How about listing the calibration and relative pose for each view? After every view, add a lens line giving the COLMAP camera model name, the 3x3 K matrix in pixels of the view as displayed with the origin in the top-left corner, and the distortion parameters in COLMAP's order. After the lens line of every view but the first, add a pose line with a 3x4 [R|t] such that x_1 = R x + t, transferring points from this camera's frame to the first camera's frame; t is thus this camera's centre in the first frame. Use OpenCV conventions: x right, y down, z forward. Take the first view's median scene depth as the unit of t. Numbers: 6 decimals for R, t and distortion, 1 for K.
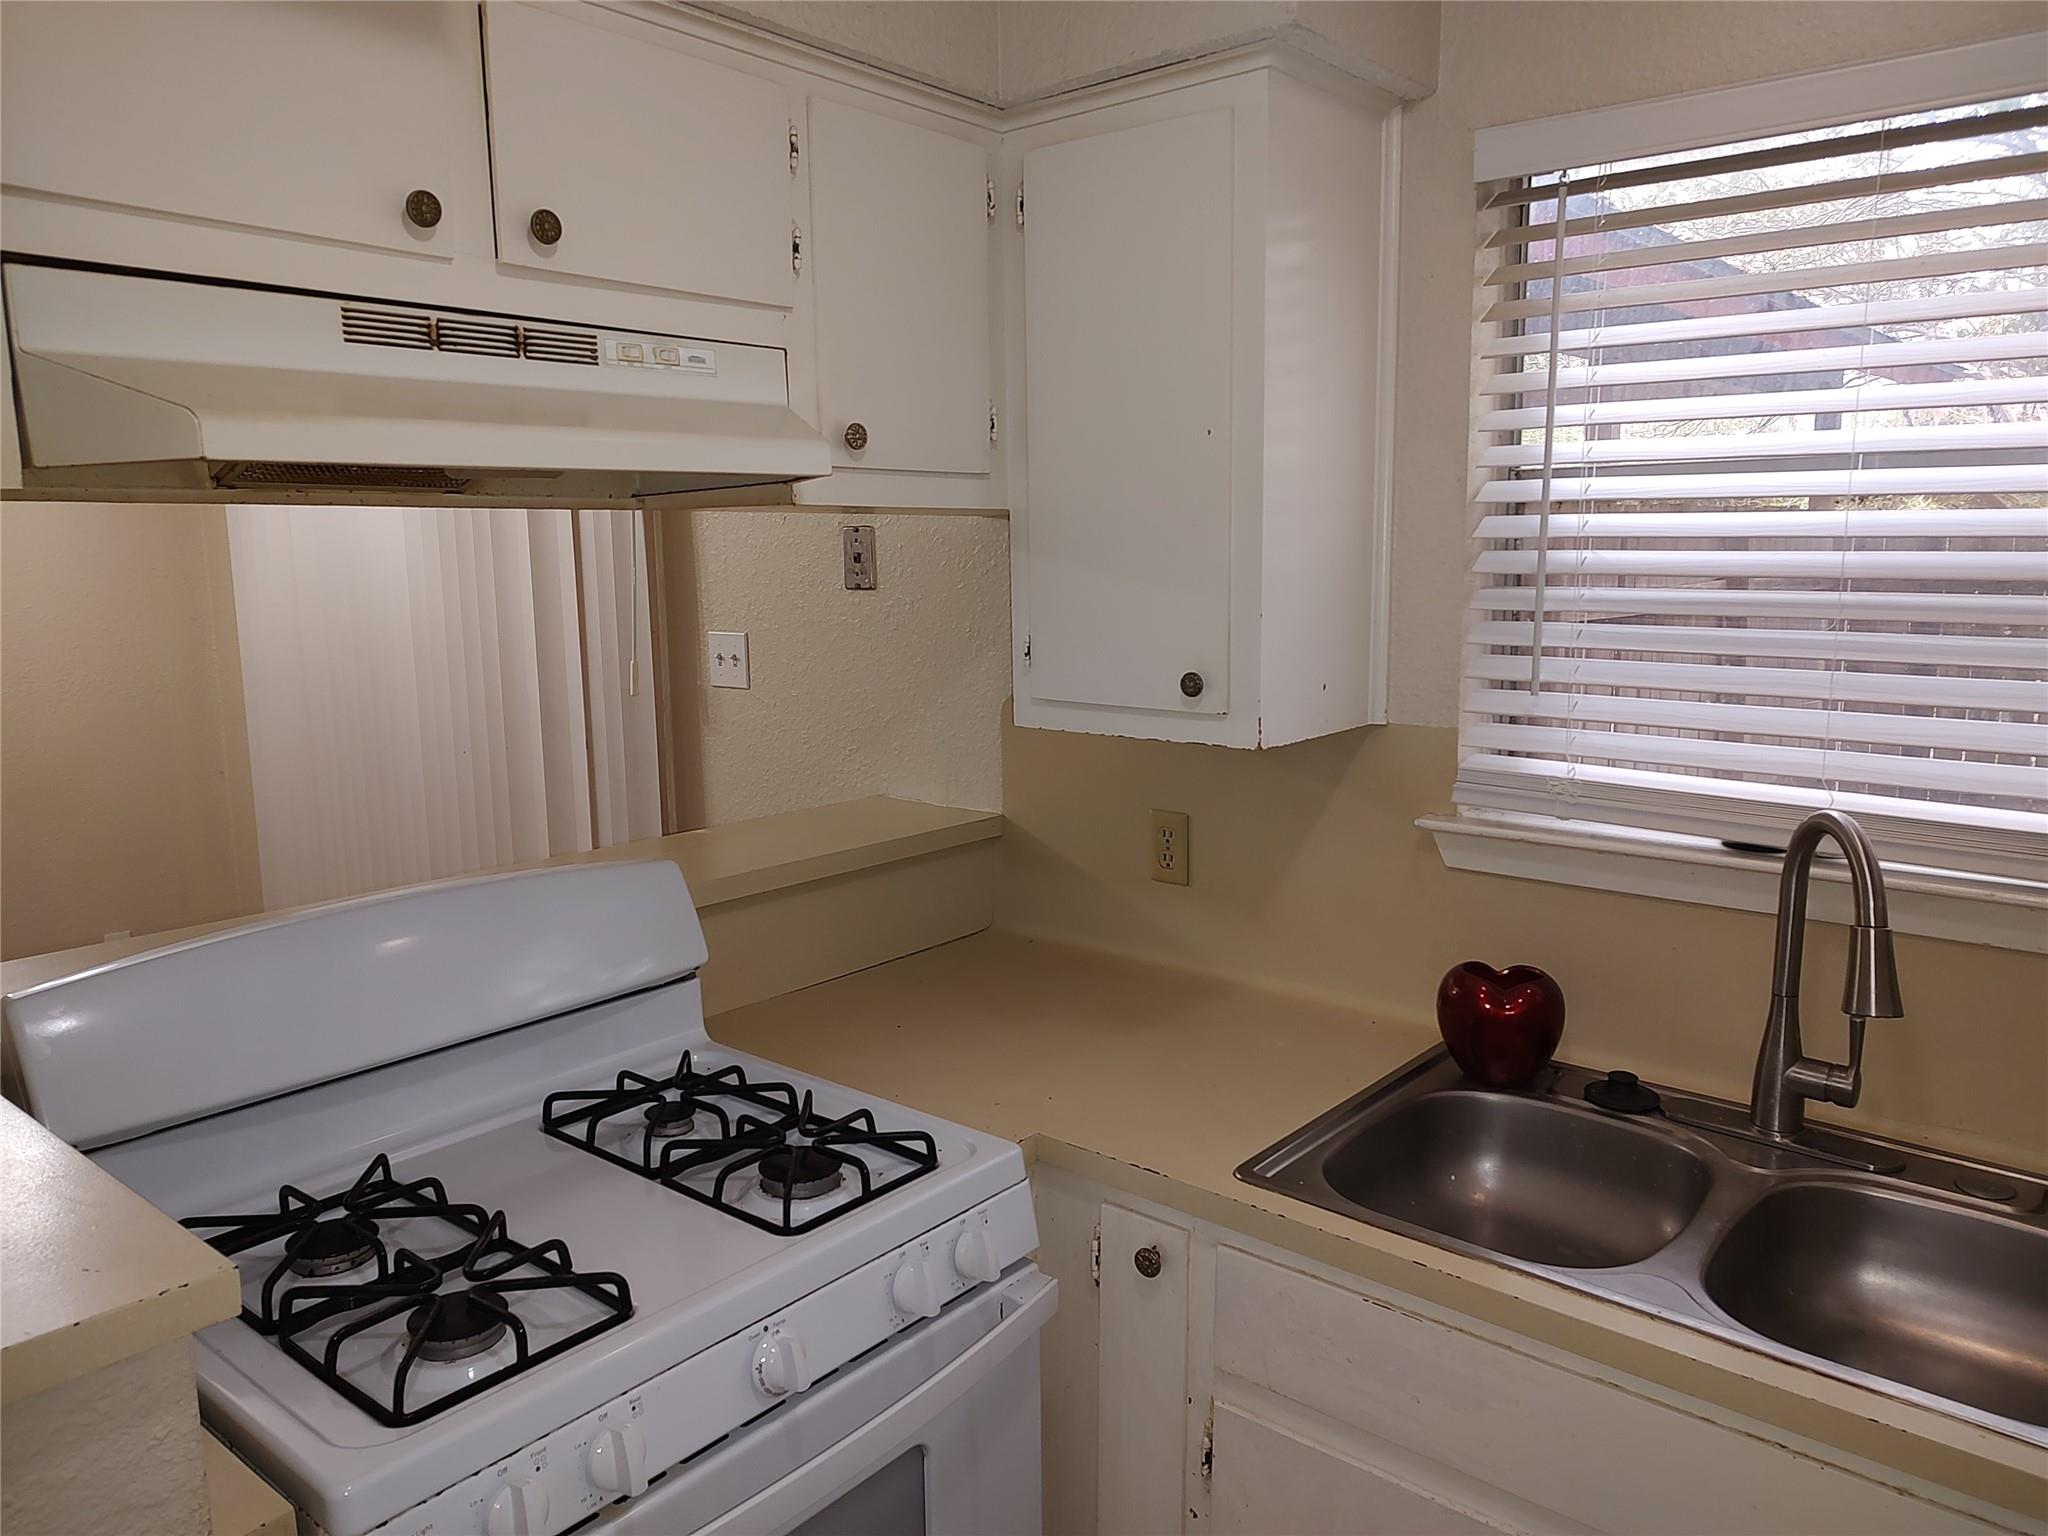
lens RADIAL K [[1459.0, 0, 1026.6], [0, 1459.0, 755.8], [0, 0, 1]] dist [0.024182, -0.011771]
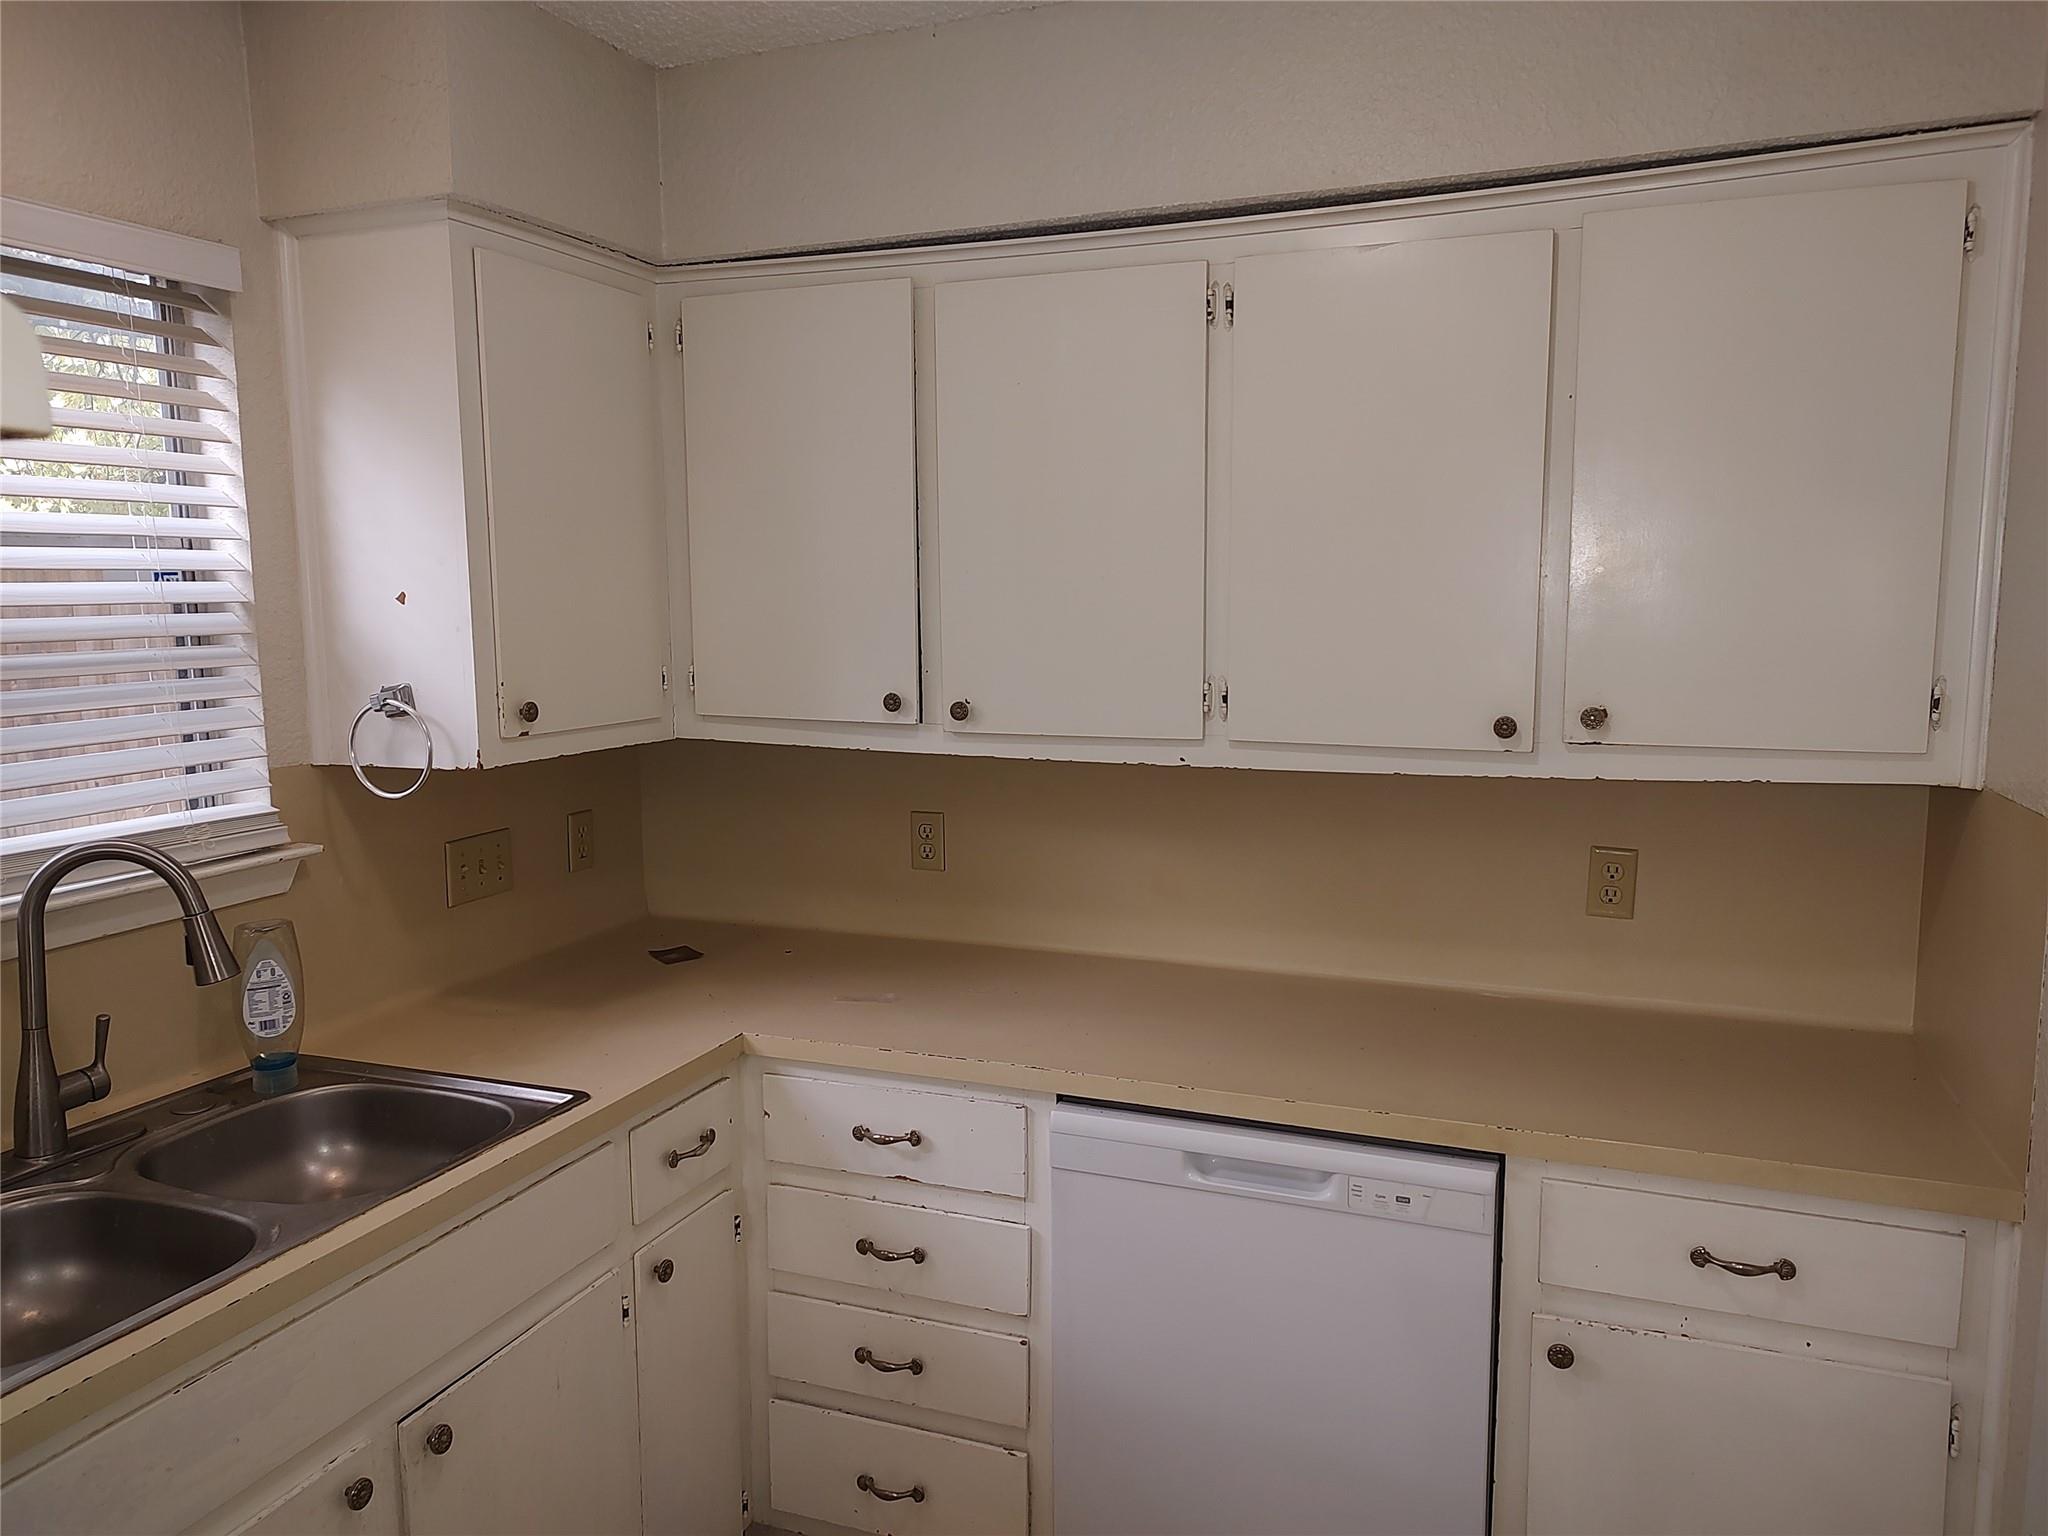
lens RADIAL K [[1459.0, 0, 1026.2], [0, 1459.0, 760.8], [0, 0, 1]] dist [0.024182, -0.011771]
pose [[-0.308815, -0.105810, 0.945218, -0.816749], [0.161822, 0.973458, 0.161841, -0.098420], [-0.937255, 0.202935, -0.283496, 0.671871]]
